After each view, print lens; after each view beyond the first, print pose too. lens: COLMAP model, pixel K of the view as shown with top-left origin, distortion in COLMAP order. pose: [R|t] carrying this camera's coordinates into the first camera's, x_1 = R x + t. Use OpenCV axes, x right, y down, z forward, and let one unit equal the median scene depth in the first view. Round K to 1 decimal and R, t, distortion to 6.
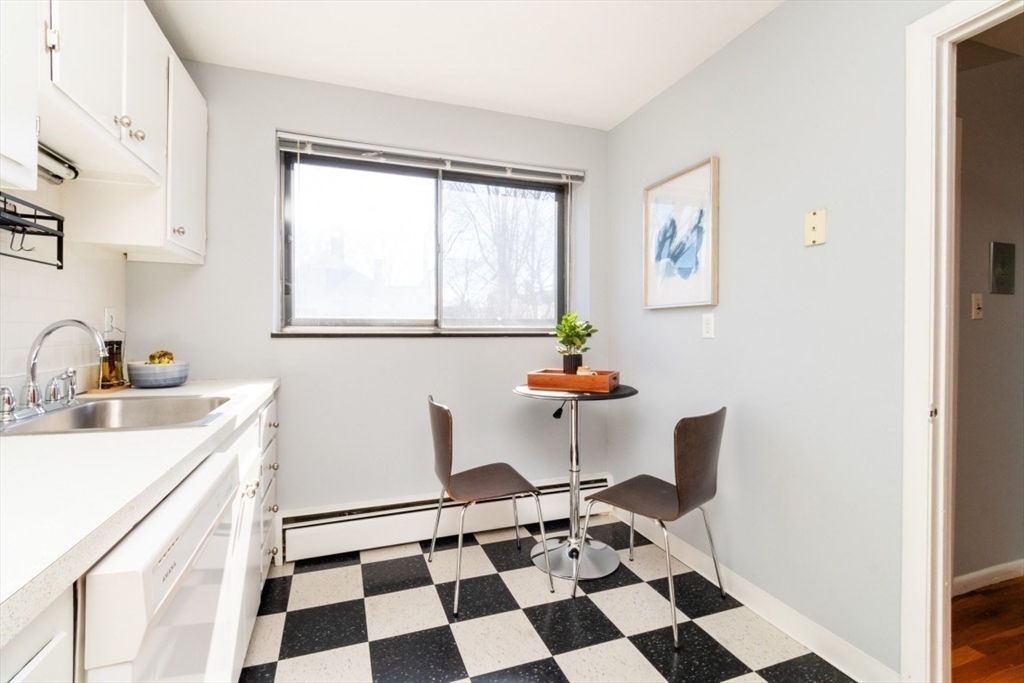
lens RADIAL K [[473.0, 0, 510.6], [0, 473.0, 334.6], [0, 0, 1]] dist [0.003032, -0.007077]
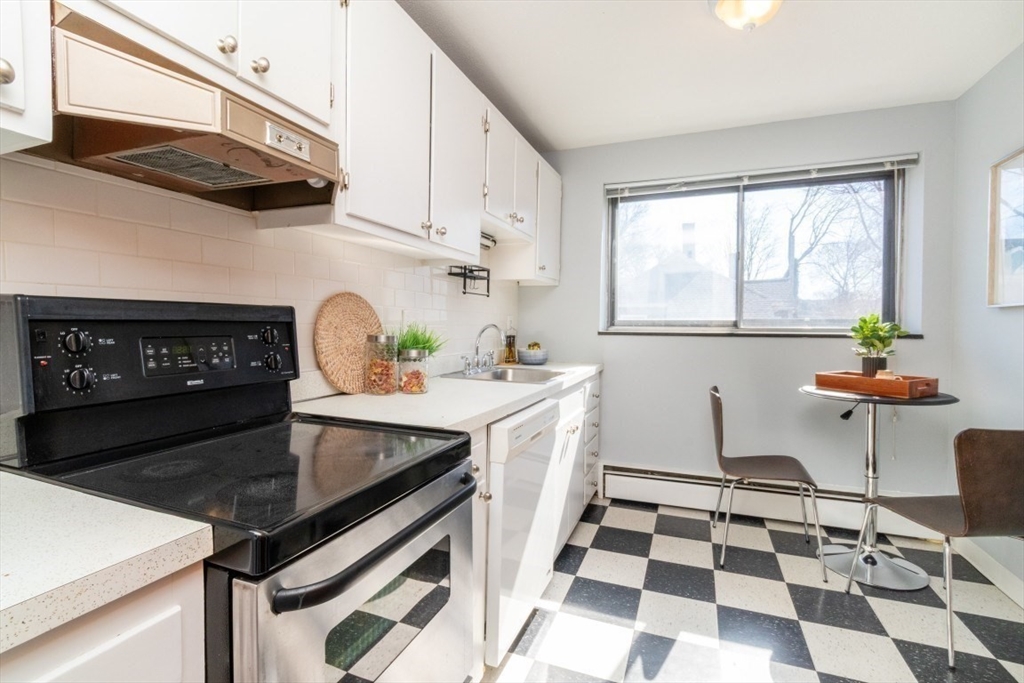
lens RADIAL K [[473.0, 0, 510.6], [0, 473.0, 334.6], [0, 0, 1]] dist [0.003032, -0.007077]
pose [[0.750977, 0.015153, -0.660154, 0.218519], [-0.011222, 0.999885, 0.010185, -0.005440], [0.660233, -0.000241, 0.751061, -0.217410]]
